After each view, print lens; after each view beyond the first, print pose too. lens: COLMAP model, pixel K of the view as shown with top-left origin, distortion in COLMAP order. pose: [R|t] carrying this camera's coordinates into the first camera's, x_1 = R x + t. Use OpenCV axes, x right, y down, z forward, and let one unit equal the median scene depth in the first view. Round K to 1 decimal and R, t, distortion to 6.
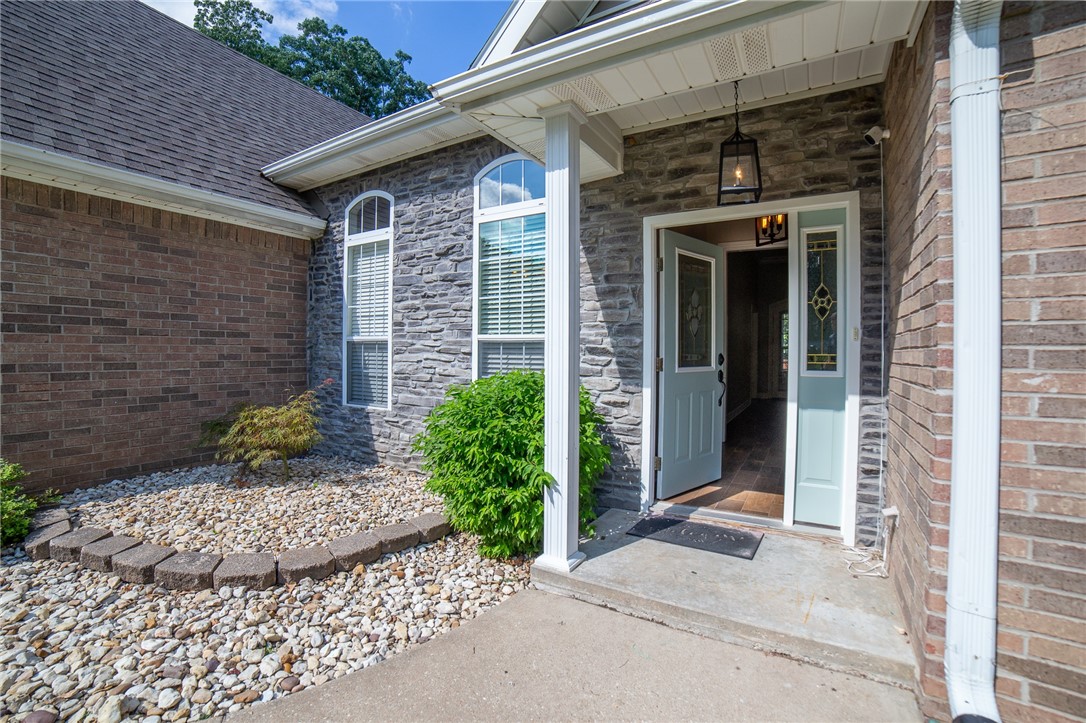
lens RADIAL K [[454.4, 0, 549.3], [0, 454.4, 349.2], [0, 0, 1]] dist [-0.104845, 0.033965]
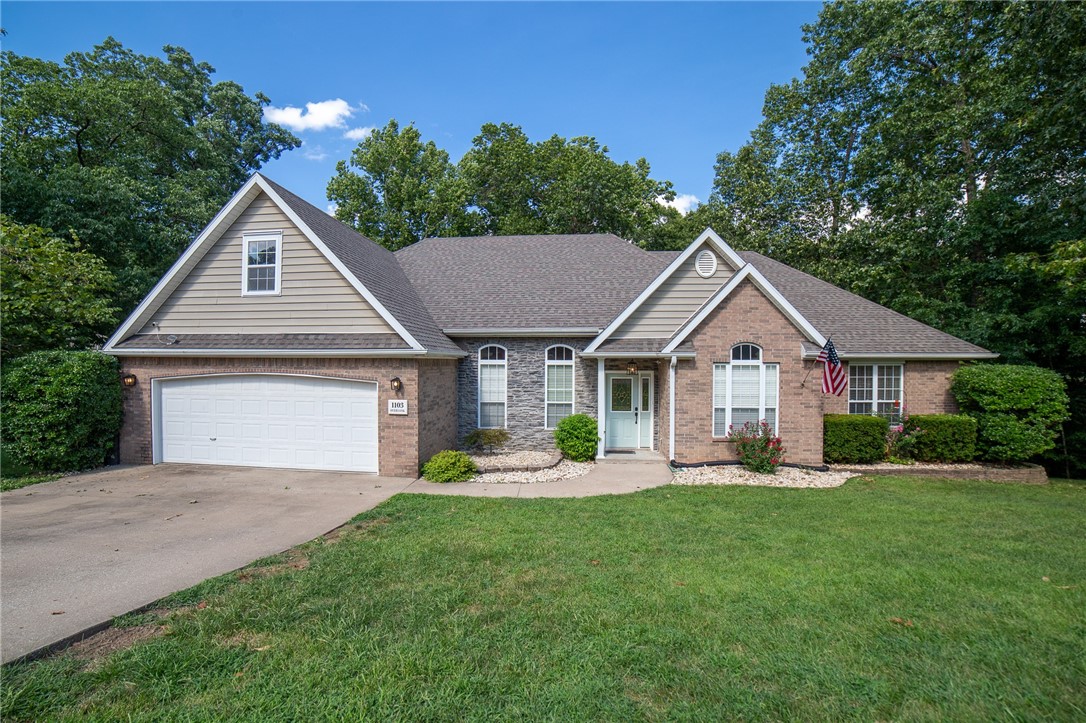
lens RADIAL K [[465.6, 0, 529.8], [0, 465.6, 359.1], [0, 0, 1]] dist [-0.091458, 0.037245]
pose [[0.904513, 0.005925, 0.426404, -1.537012], [-0.000656, 0.999922, -0.012504, -0.265943], [-0.426445, 0.011030, 0.904446, -1.722390]]
